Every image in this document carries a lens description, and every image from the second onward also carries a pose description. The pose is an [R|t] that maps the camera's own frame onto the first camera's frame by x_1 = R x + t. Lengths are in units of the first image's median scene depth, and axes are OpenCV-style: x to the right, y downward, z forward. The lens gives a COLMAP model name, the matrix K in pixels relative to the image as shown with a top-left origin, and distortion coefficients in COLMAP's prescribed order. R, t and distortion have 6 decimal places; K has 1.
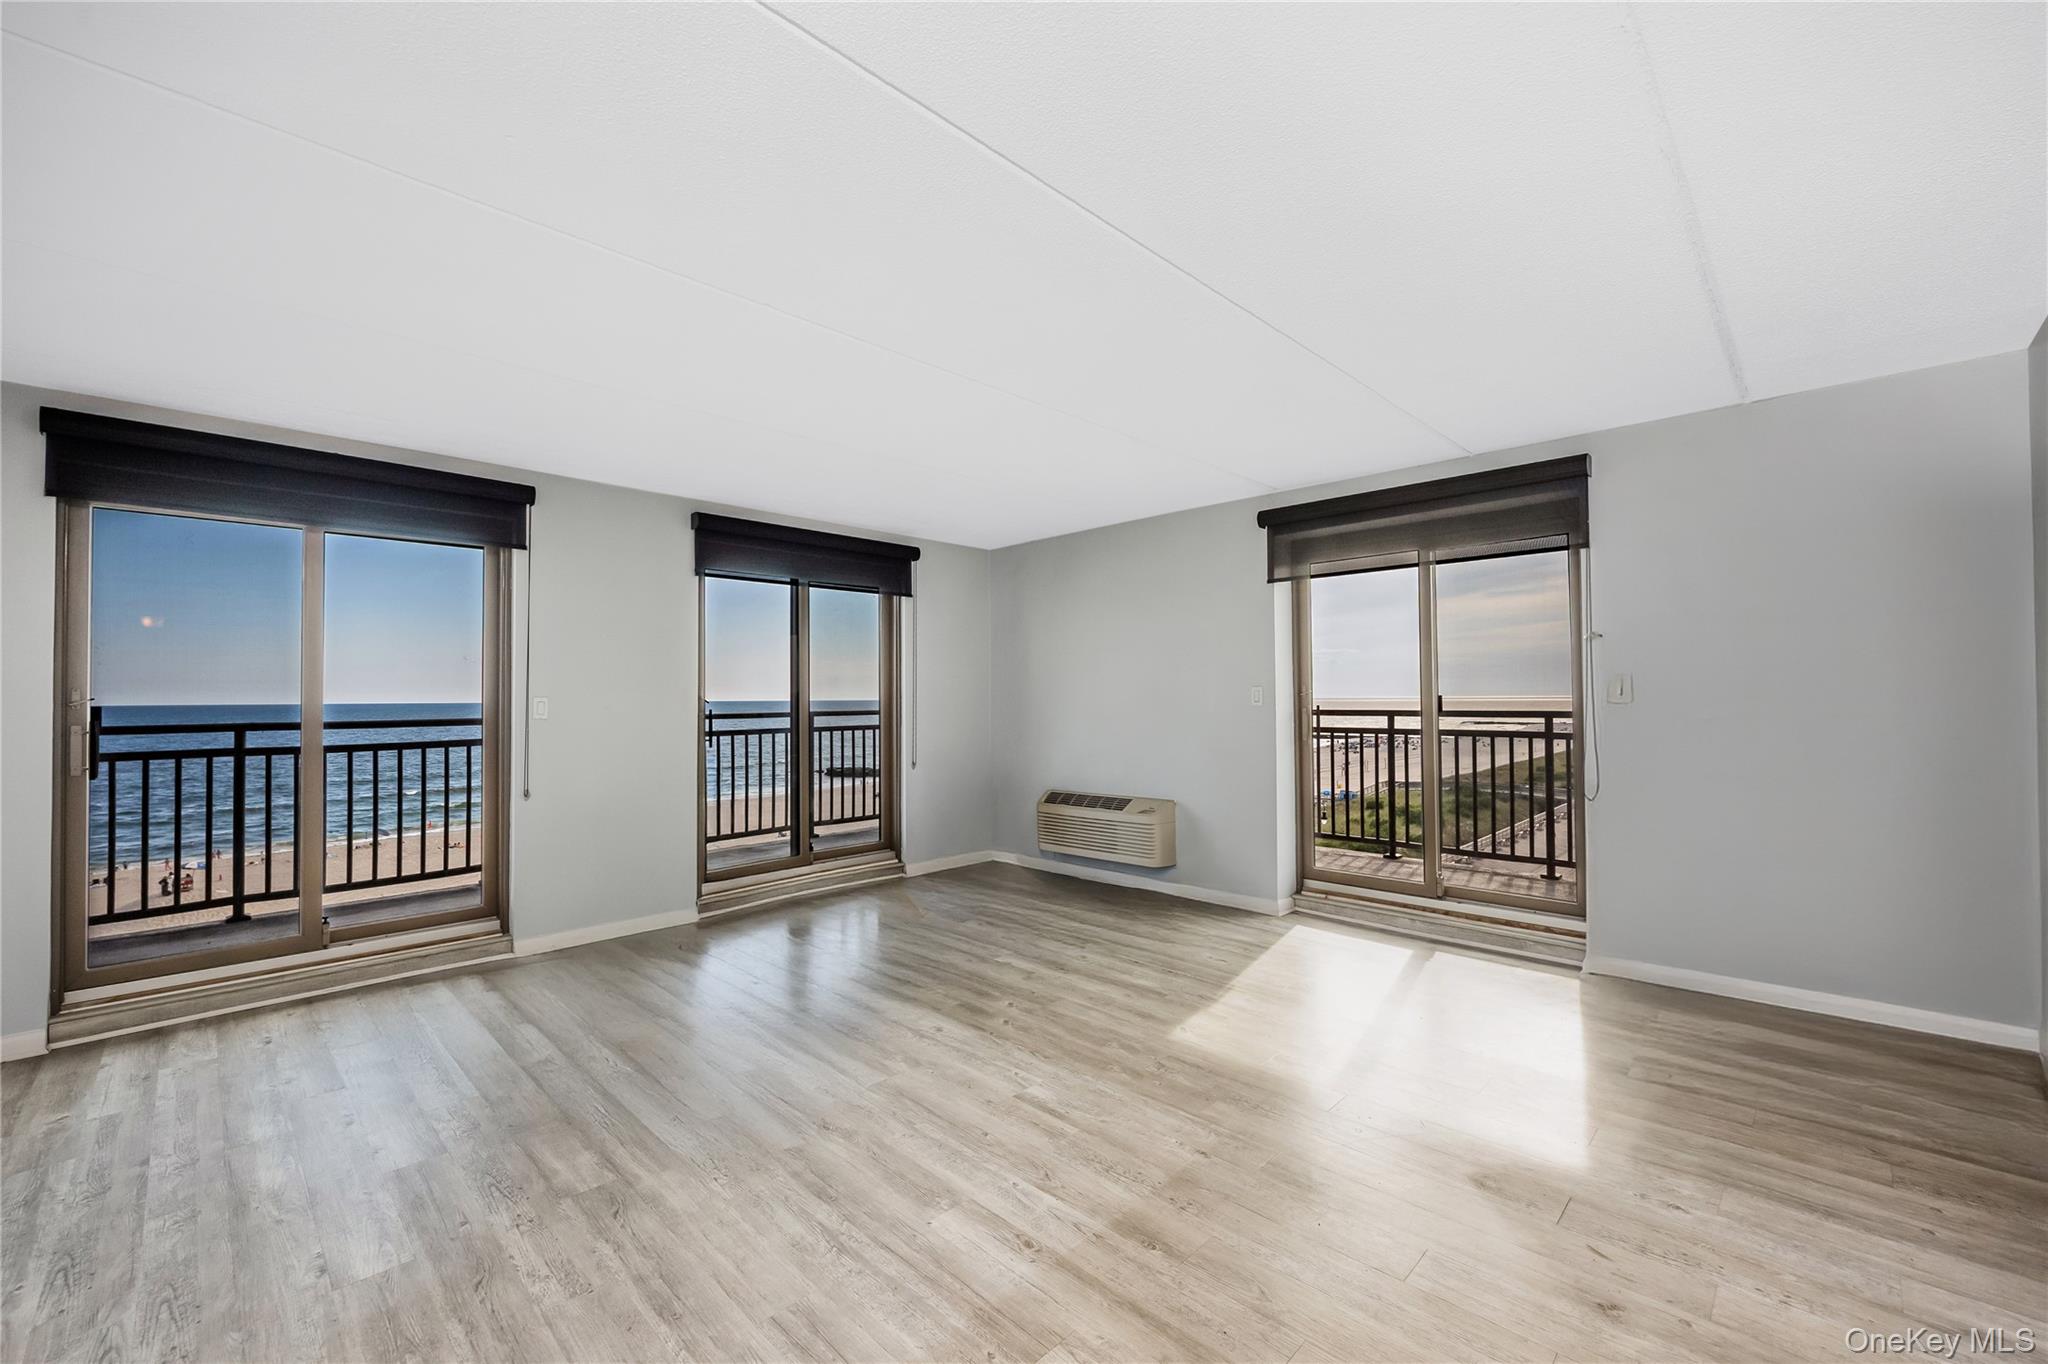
lens RADIAL K [[822.2, 0, 1026.2], [0, 822.2, 693.5], [0, 0, 1]] dist [-0.002562, -0.000138]
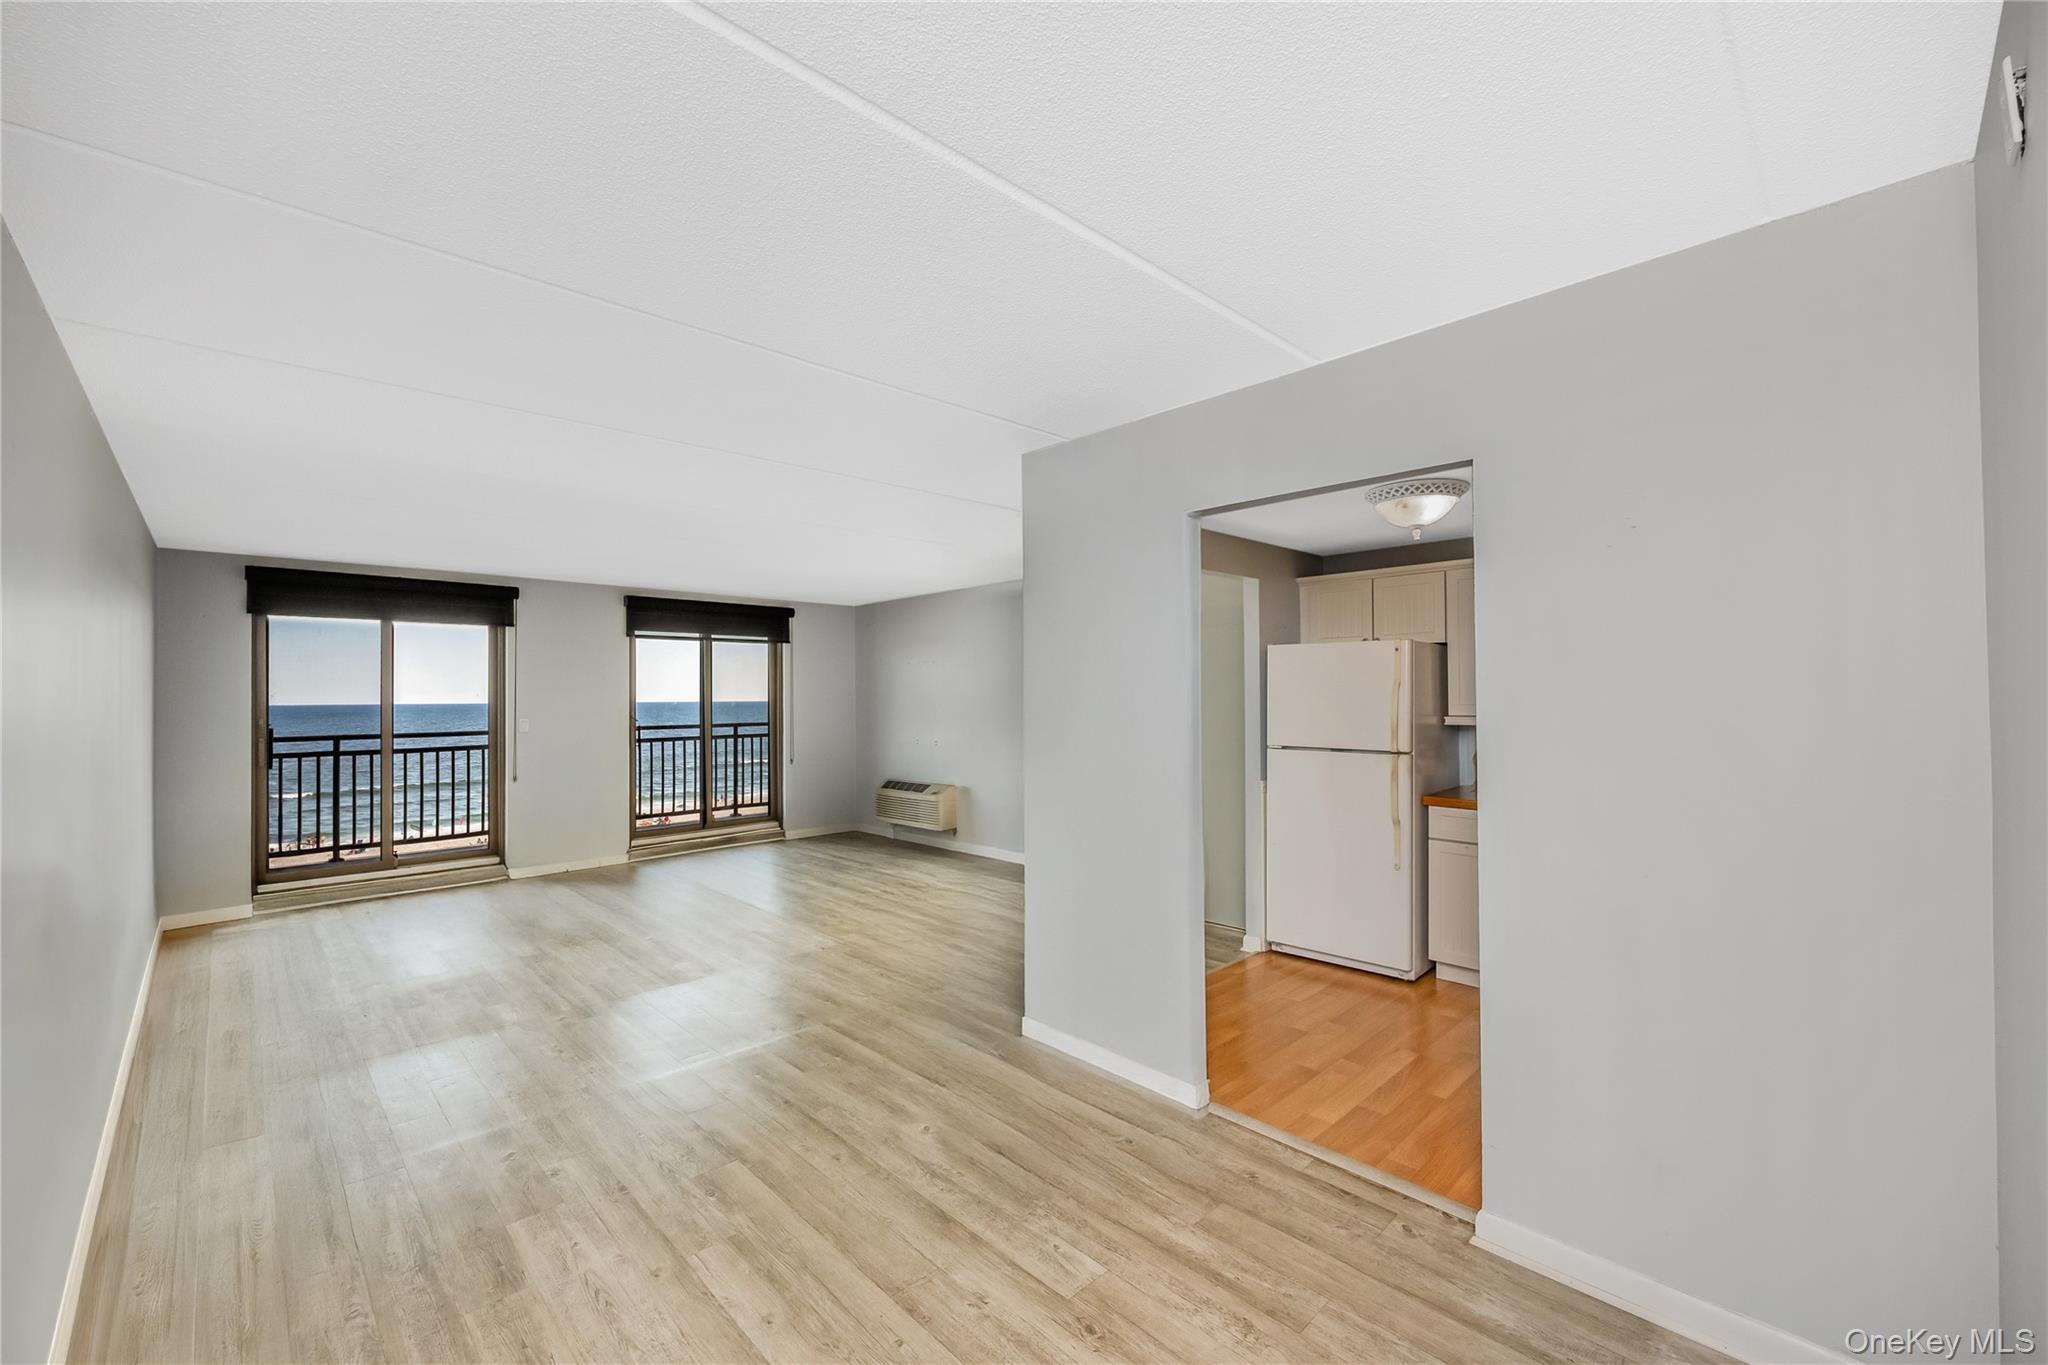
lens RADIAL K [[822.2, 0, 1021.3], [0, 822.2, 699.4], [0, 0, 1]] dist [-0.002562, -0.000138]
pose [[0.999512, -0.003461, -0.031057, 0.420684], [0.003696, 0.999965, 0.007505, -0.040599], [0.031030, -0.007616, 0.999489, -0.558866]]
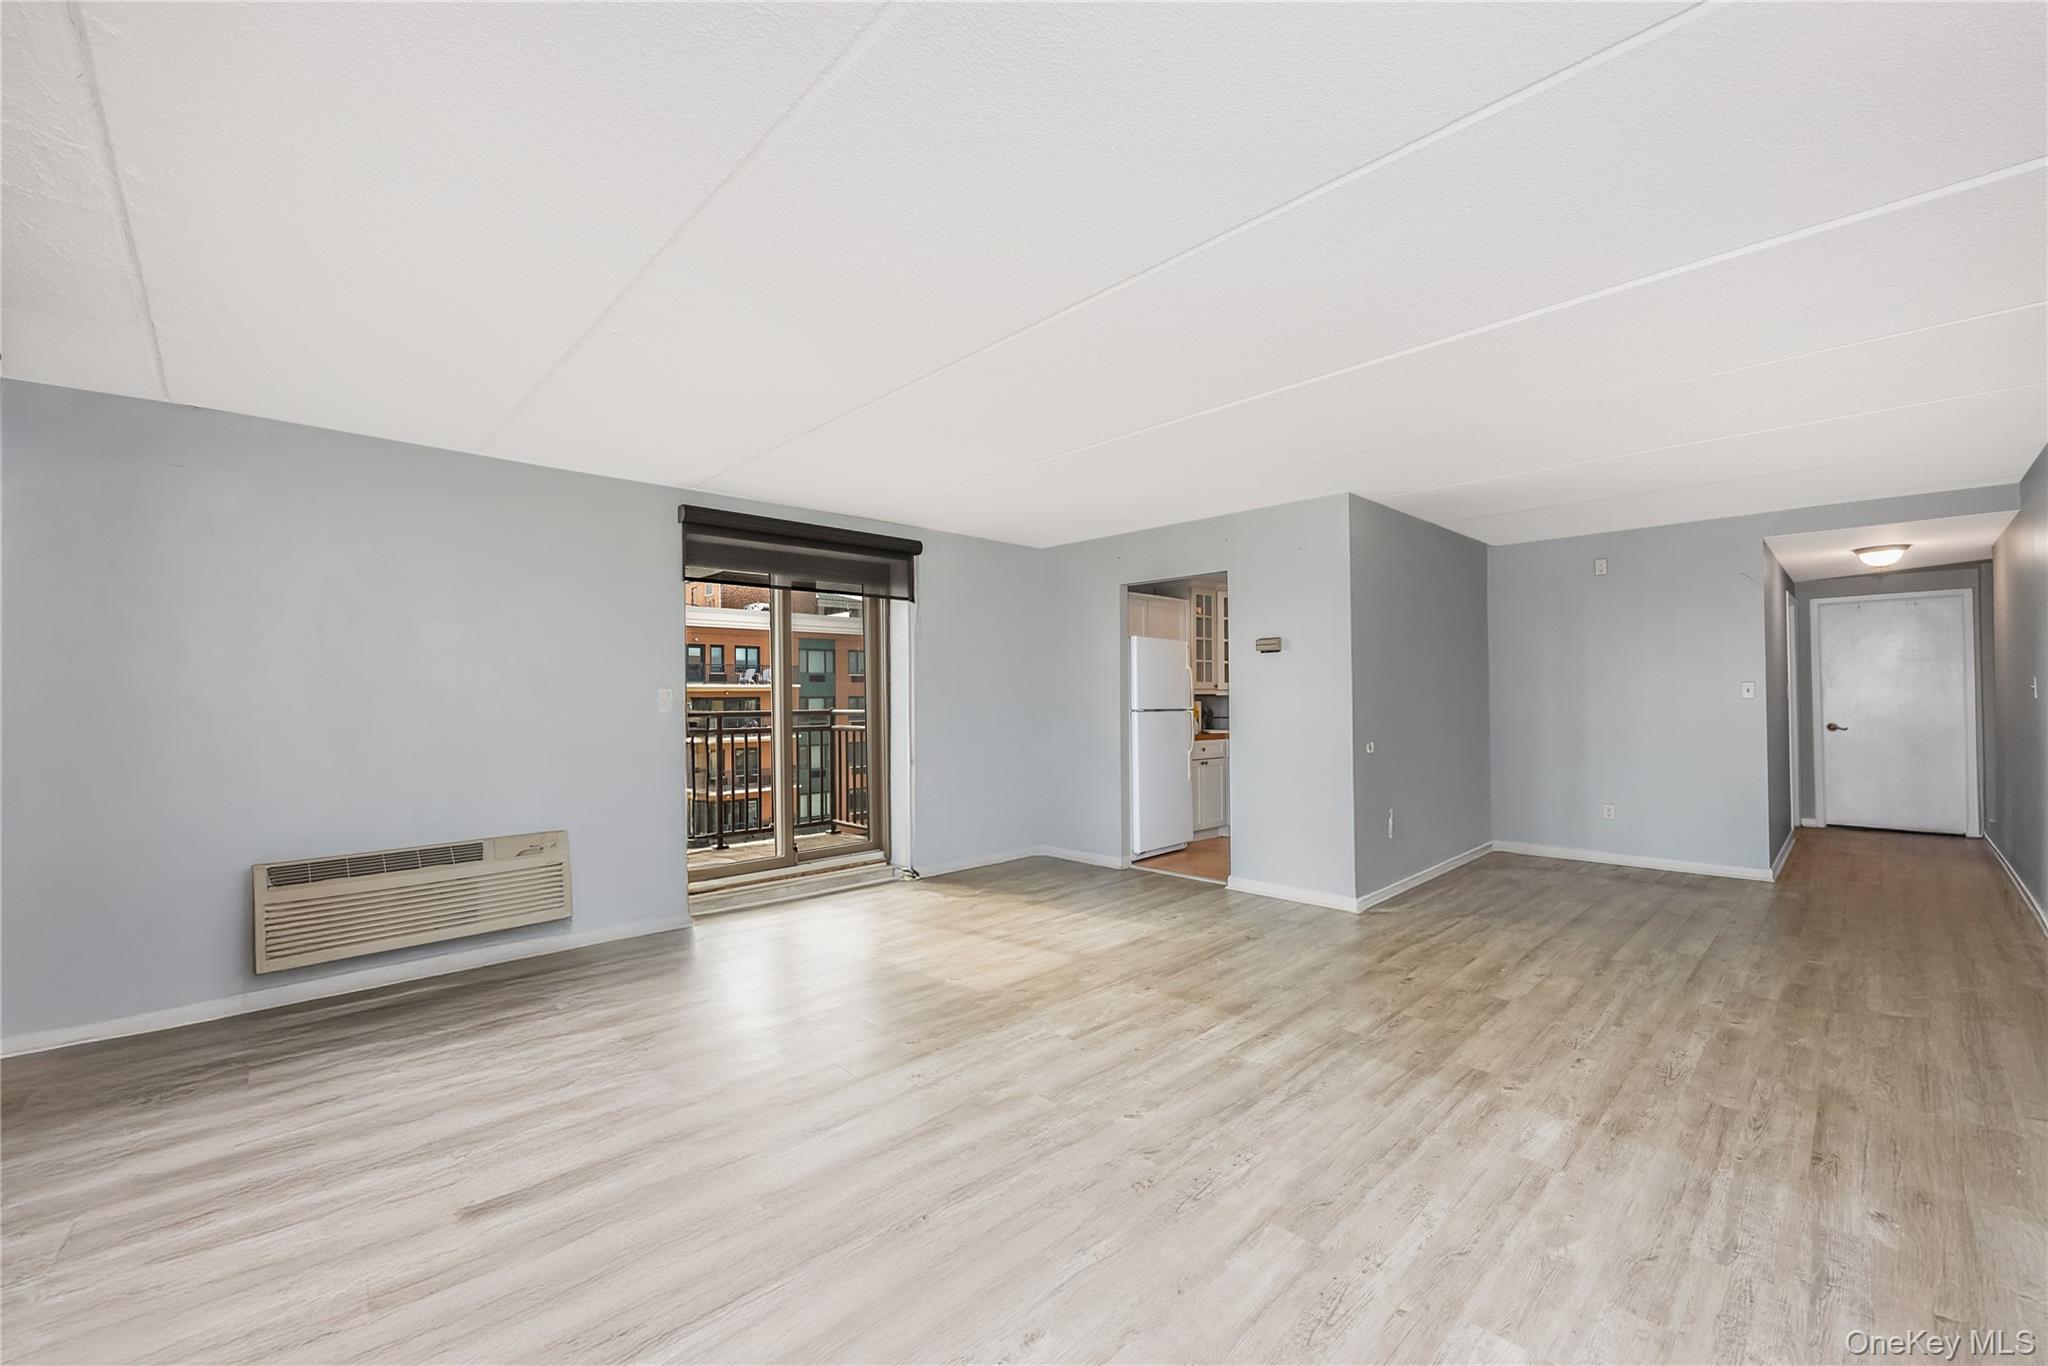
lens RADIAL K [[822.2, 0, 1029.3], [0, 822.2, 691.7], [0, 0, 1]] dist [-0.002562, -0.000138]
pose [[0.028293, 0.012057, 0.999527, -0.723339], [0.006746, 0.999902, -0.012252, 0.011637], [-0.999577, 0.007089, 0.028209, 0.635293]]
